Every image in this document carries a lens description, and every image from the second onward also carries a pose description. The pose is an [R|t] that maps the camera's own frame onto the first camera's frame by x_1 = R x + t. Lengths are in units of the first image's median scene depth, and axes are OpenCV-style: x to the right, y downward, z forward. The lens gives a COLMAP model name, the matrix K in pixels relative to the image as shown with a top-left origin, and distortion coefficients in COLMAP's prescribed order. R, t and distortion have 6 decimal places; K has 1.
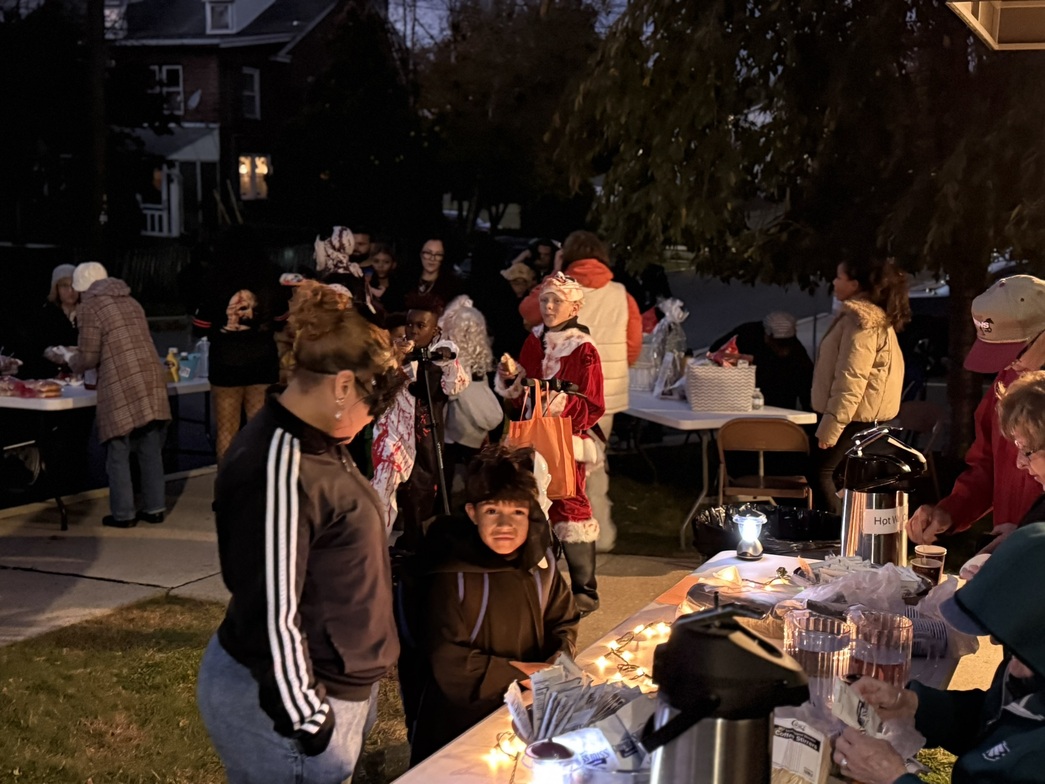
lens RADIAL K [[1301.3, 0, 522.5], [0, 1301.3, 392.0], [0, 0, 1]] dist [0.079132, -0.004448]
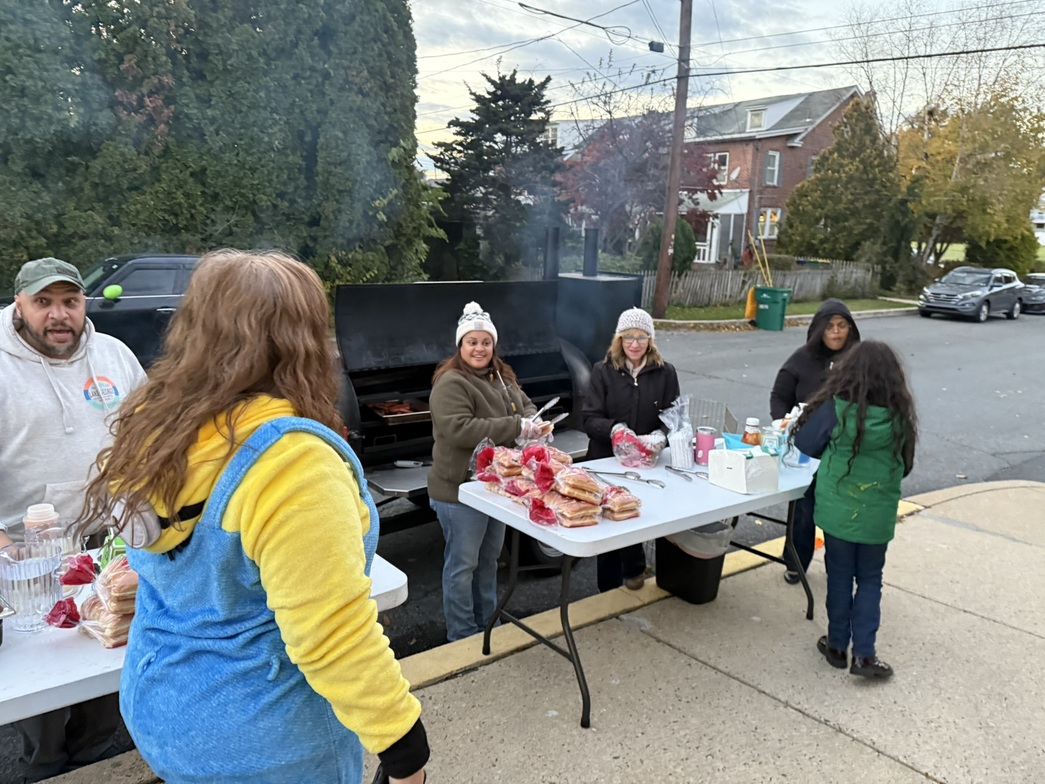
lens RADIAL K [[732.9, 0, 522.5], [0, 732.9, 392.0], [0, 0, 1]] dist [0.001680, -0.019357]
pose [[0.877672, 0.100943, -0.468511, -0.039535], [-0.074179, 0.994399, 0.075287, -0.014501], [0.473487, -0.031324, 0.880244, 0.116556]]
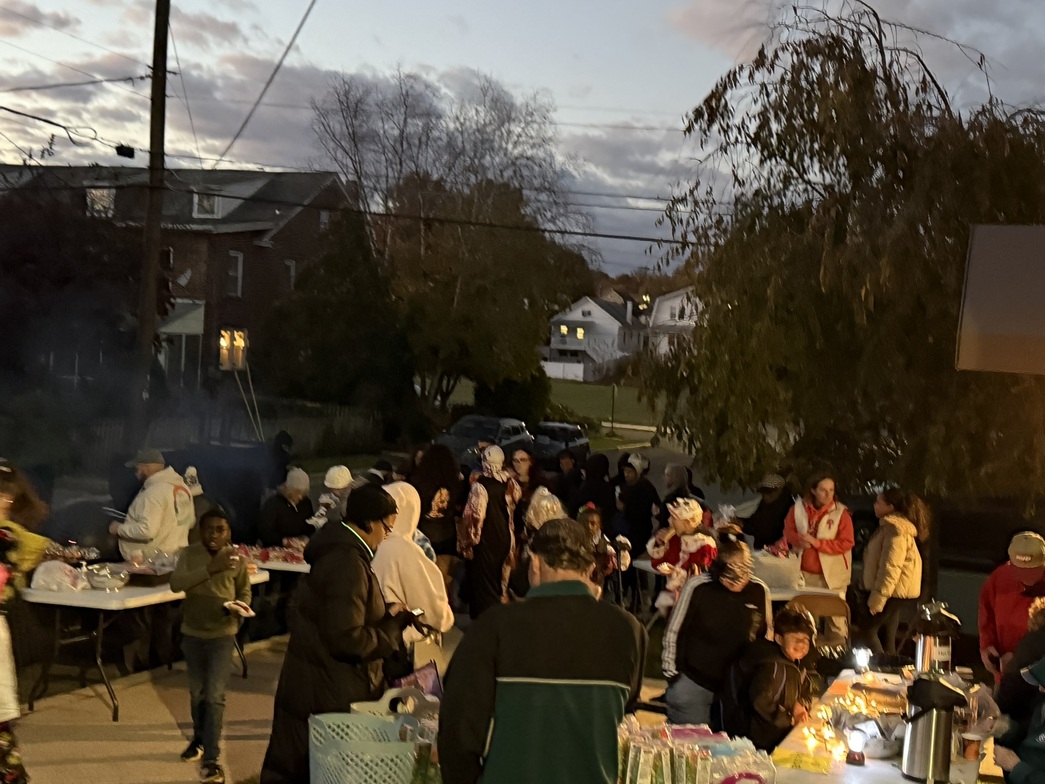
lens RADIAL K [[1301.3, 0, 522.5], [0, 1301.3, 392.0], [0, 0, 1]] dist [0.079132, -0.004448]
pose [[0.996870, 0.039739, 0.068348, -0.040538], [-0.030850, 0.991485, -0.126514, -0.001461], [-0.072794, 0.124009, 0.989607, -0.076001]]
